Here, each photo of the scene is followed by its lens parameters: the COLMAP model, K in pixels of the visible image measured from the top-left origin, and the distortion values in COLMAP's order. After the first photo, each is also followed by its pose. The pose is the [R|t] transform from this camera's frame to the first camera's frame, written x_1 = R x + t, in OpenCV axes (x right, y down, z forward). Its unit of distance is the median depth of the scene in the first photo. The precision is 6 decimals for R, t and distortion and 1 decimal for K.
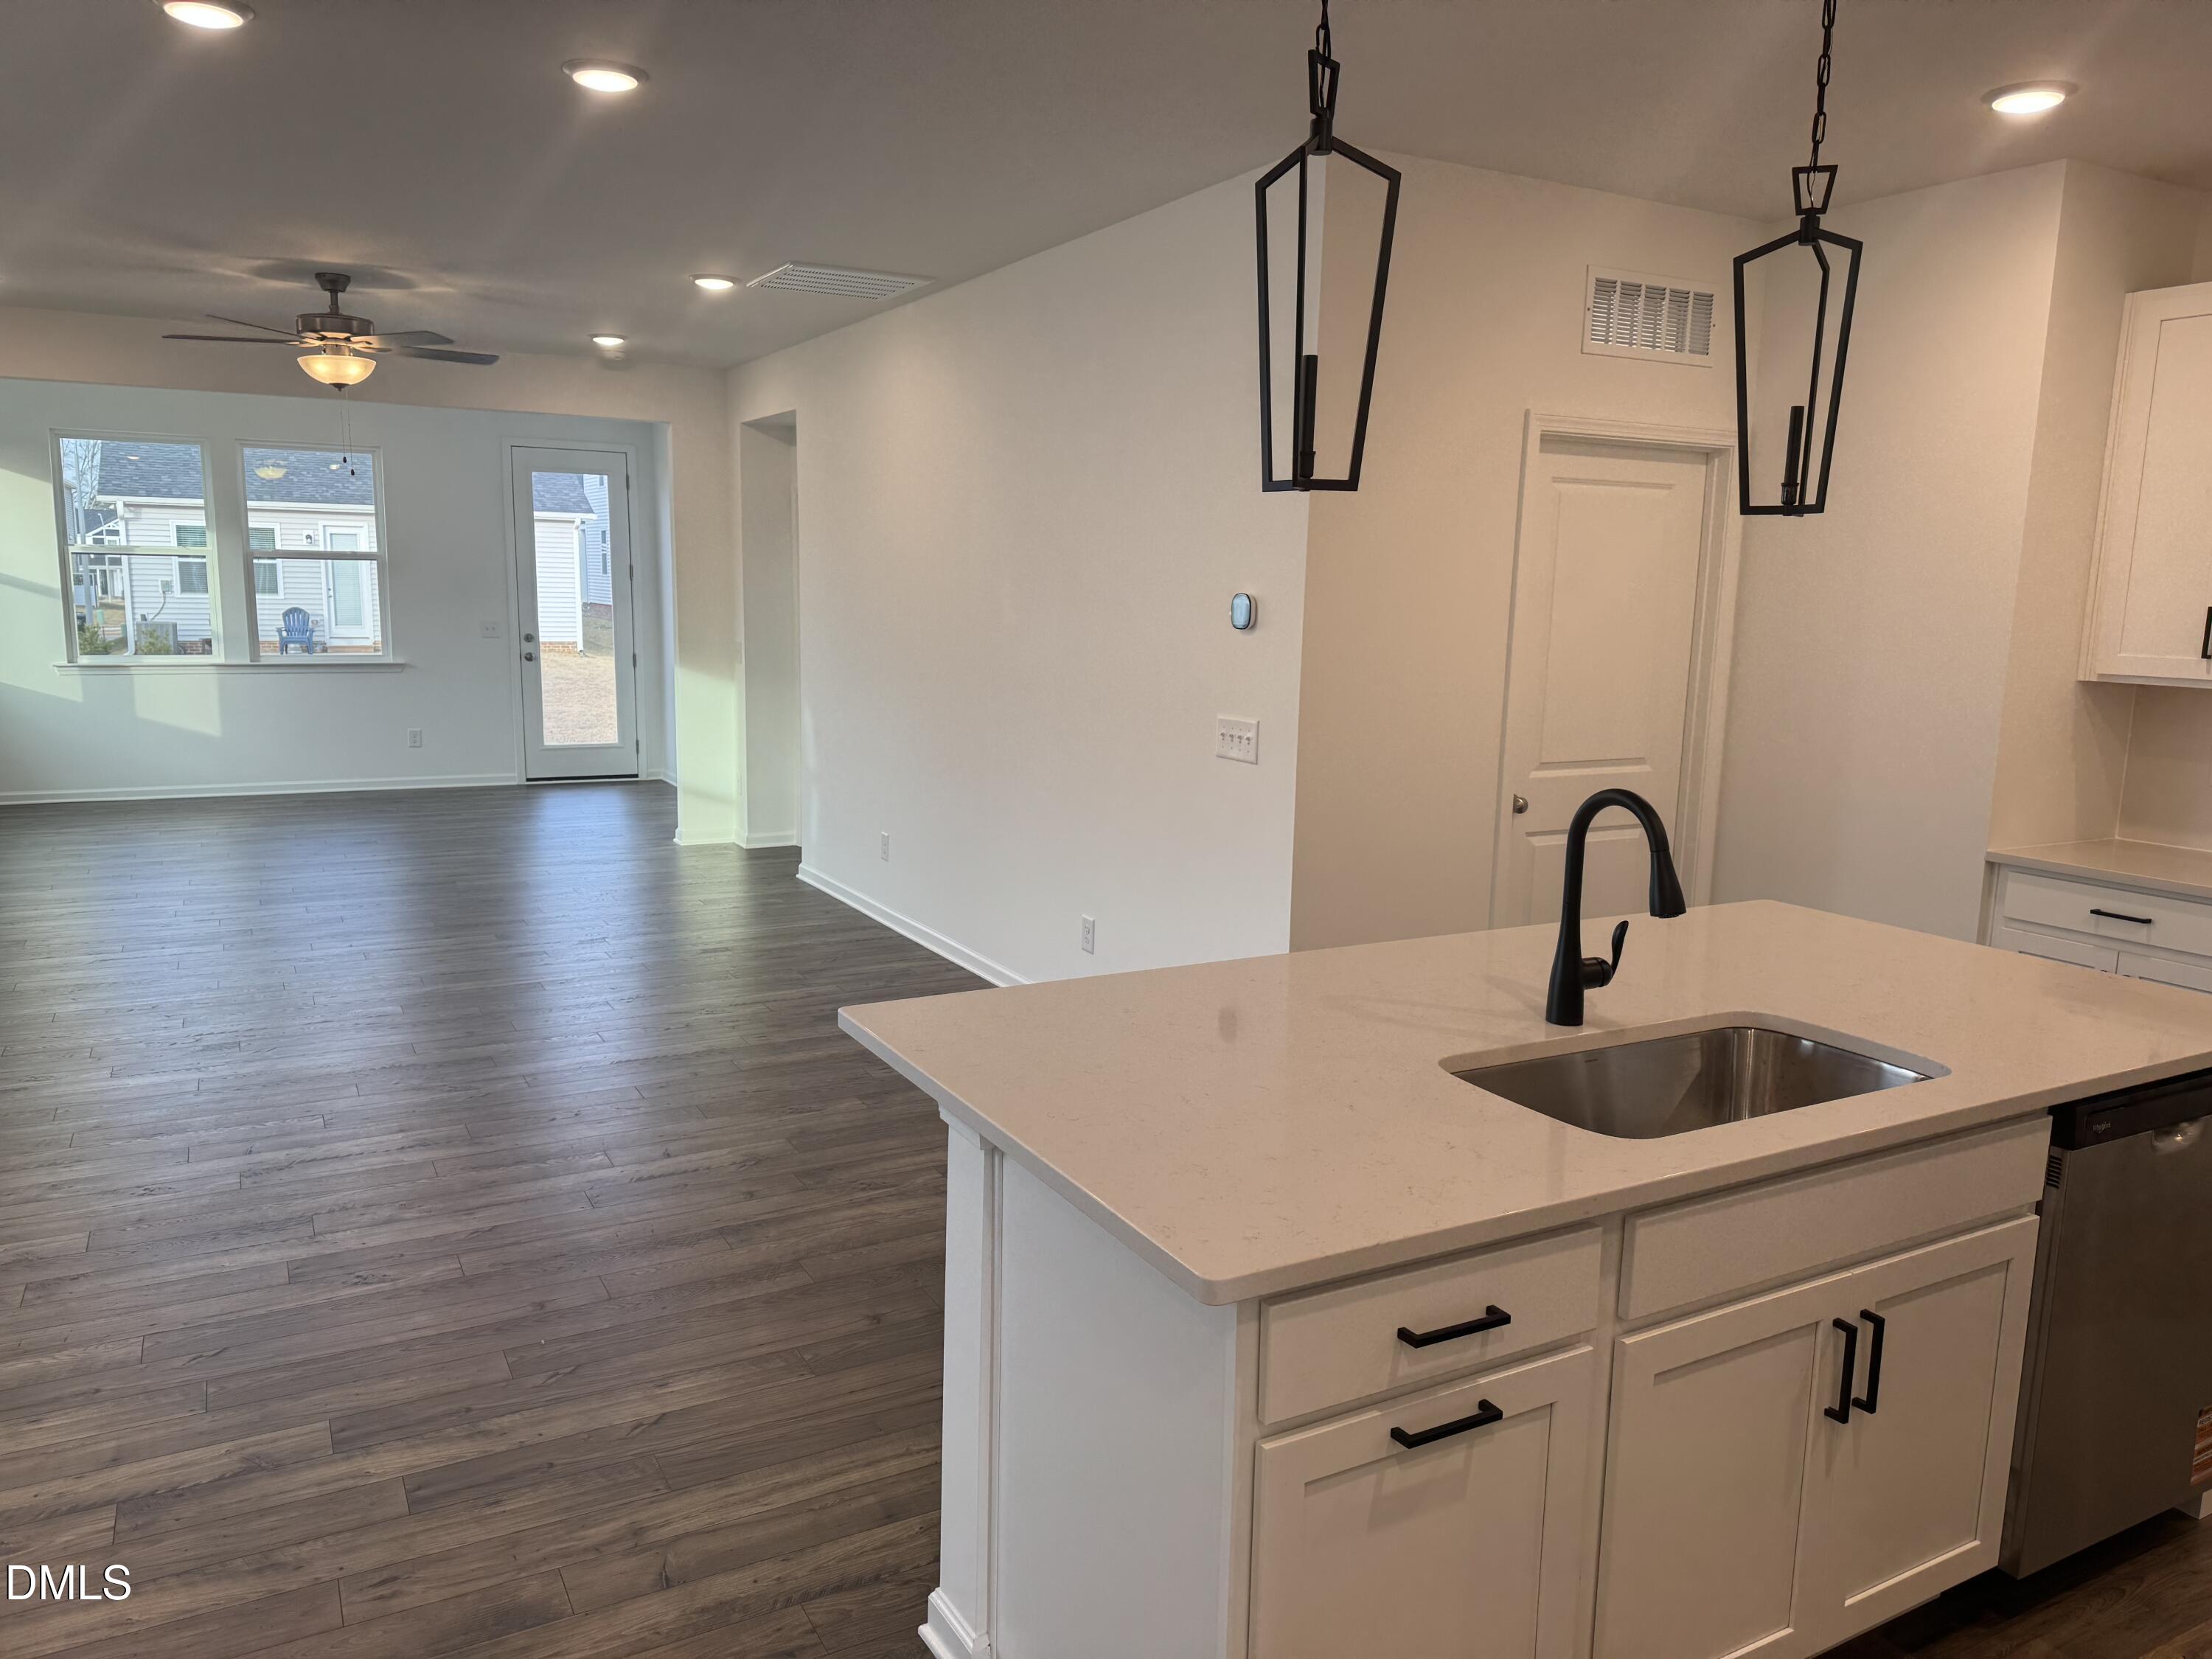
lens RADIAL K [[1541.9, 0, 1114.7], [0, 1541.9, 843.4], [0, 0, 1]] dist [-0.005293, -0.012285]
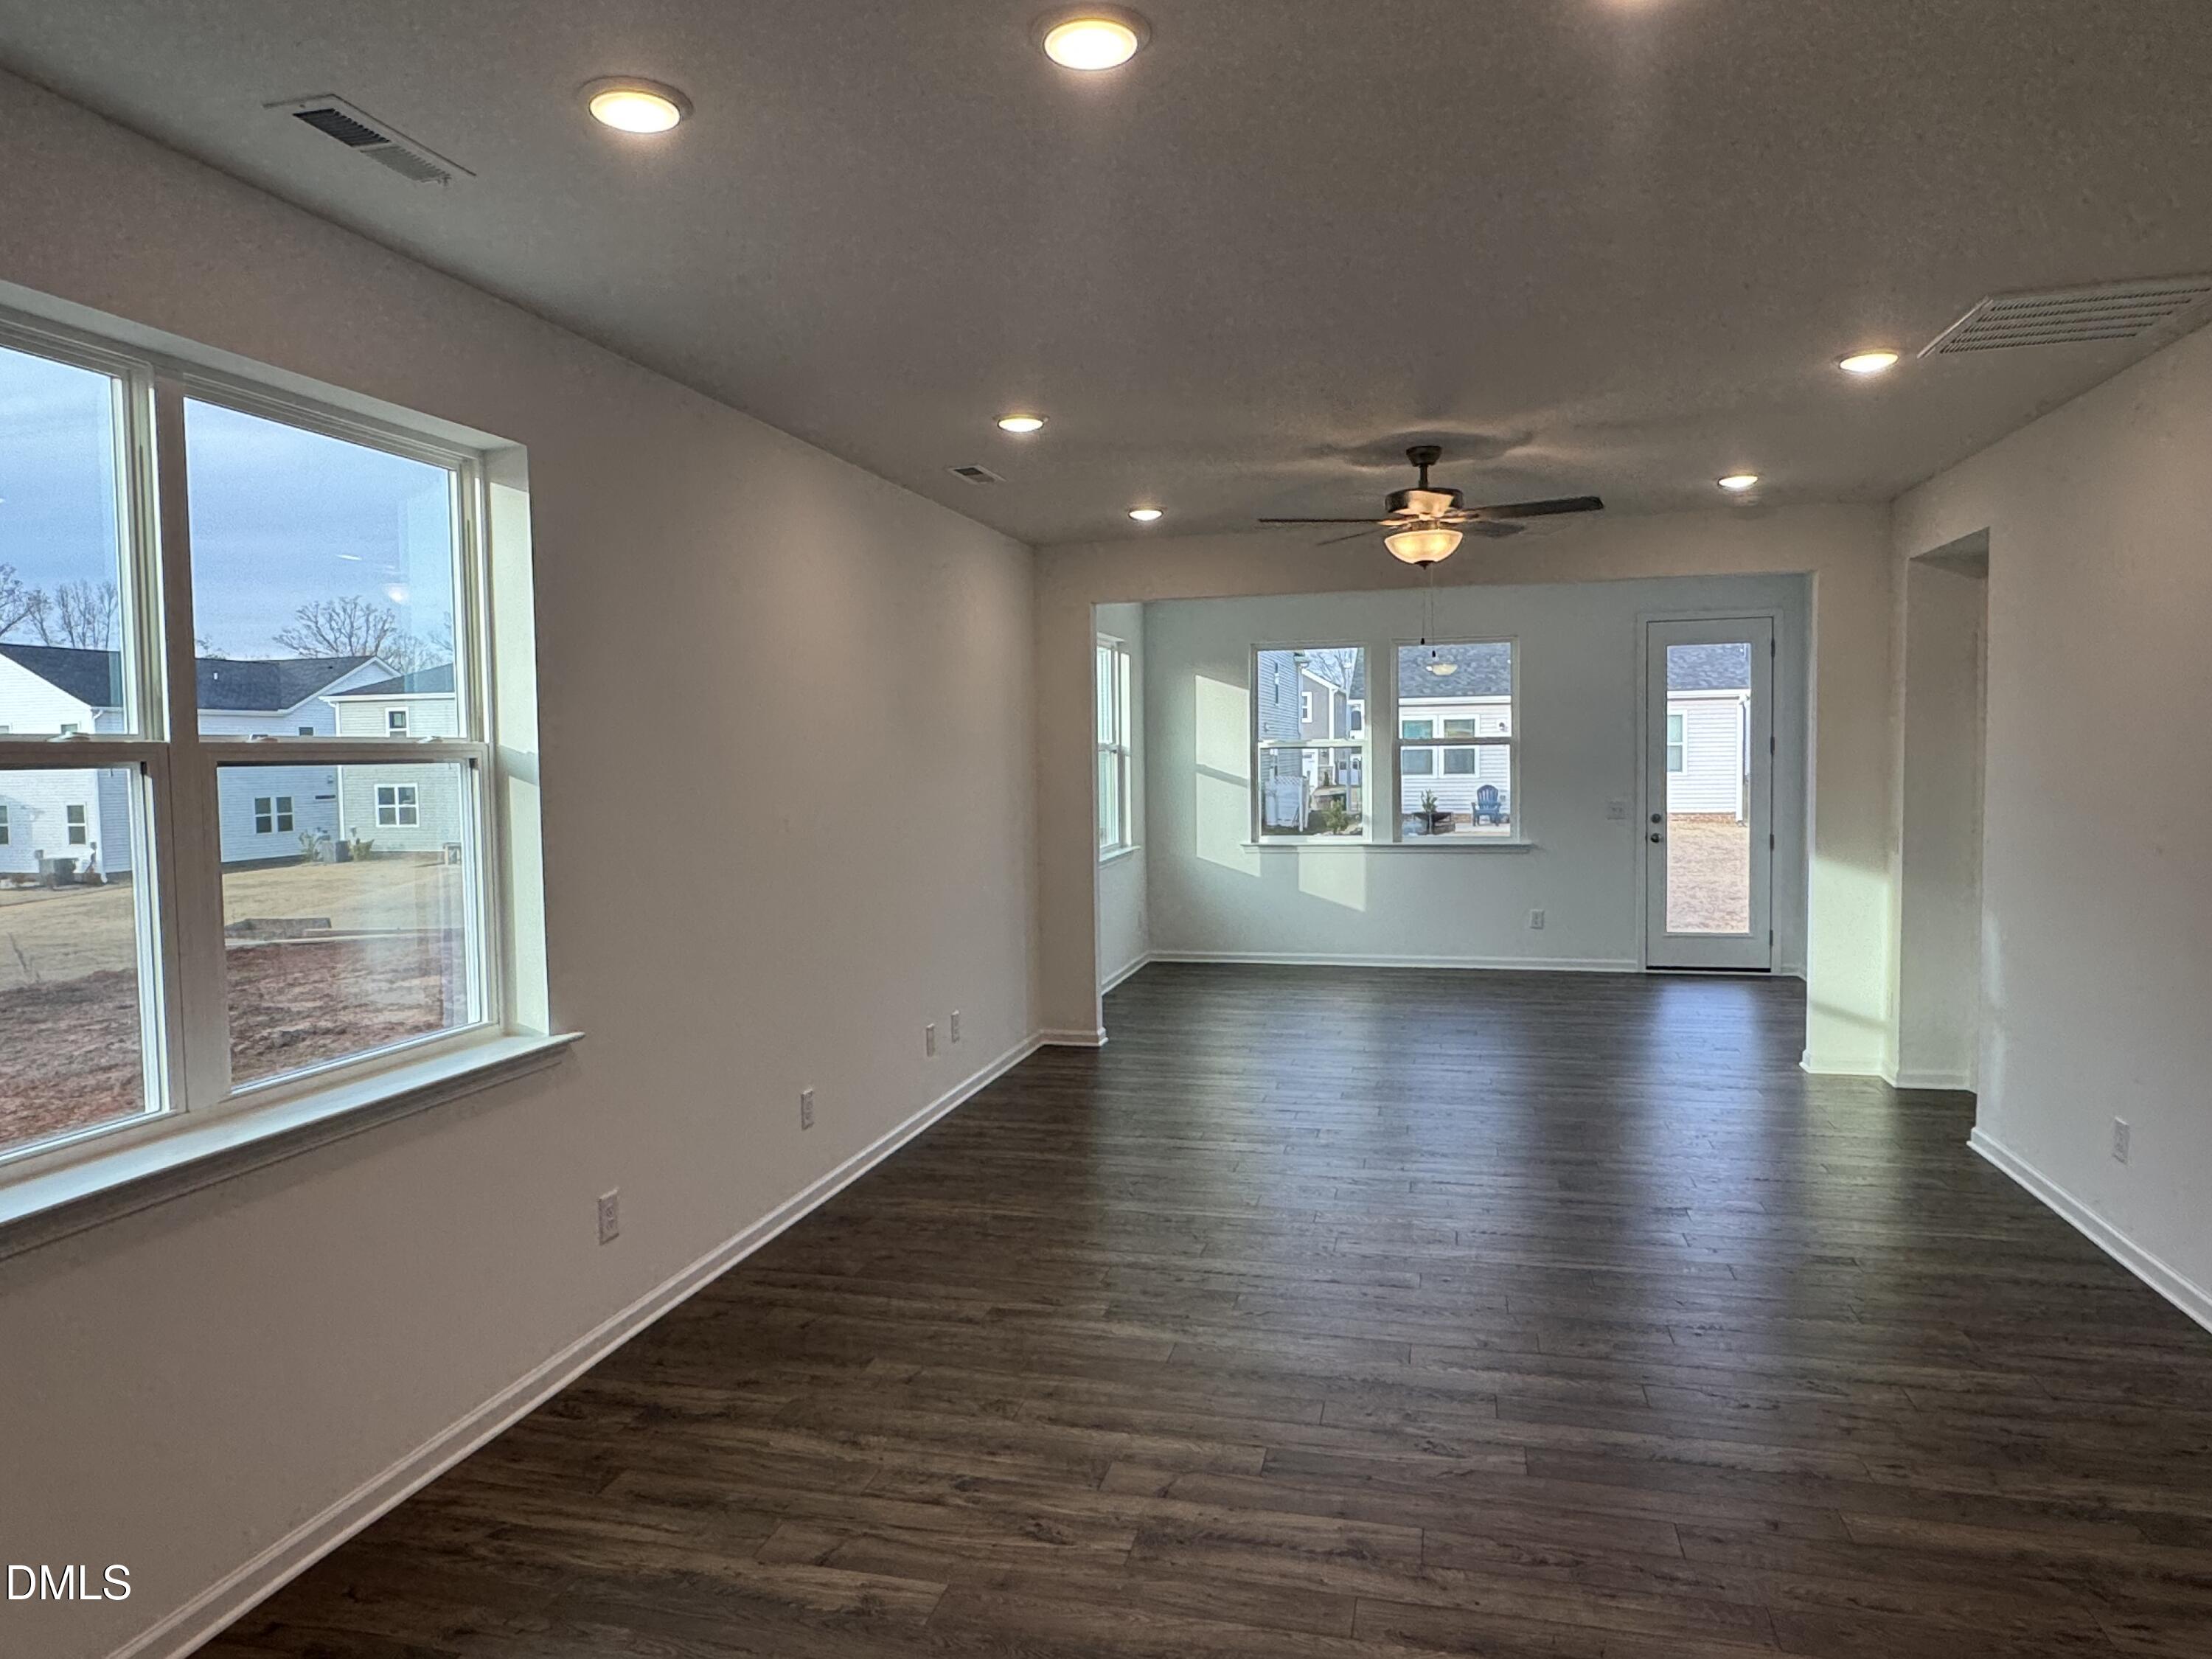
lens RADIAL K [[1427.7, 0, 1097.7], [0, 1427.7, 848.9], [0, 0, 1]] dist [-0.003541, 0.001968]
pose [[0.728497, 0.010579, -0.684967, -0.030492], [-0.081864, 0.994060, -0.071714, -0.026700], [0.680140, 0.108318, 0.725036, 0.143809]]
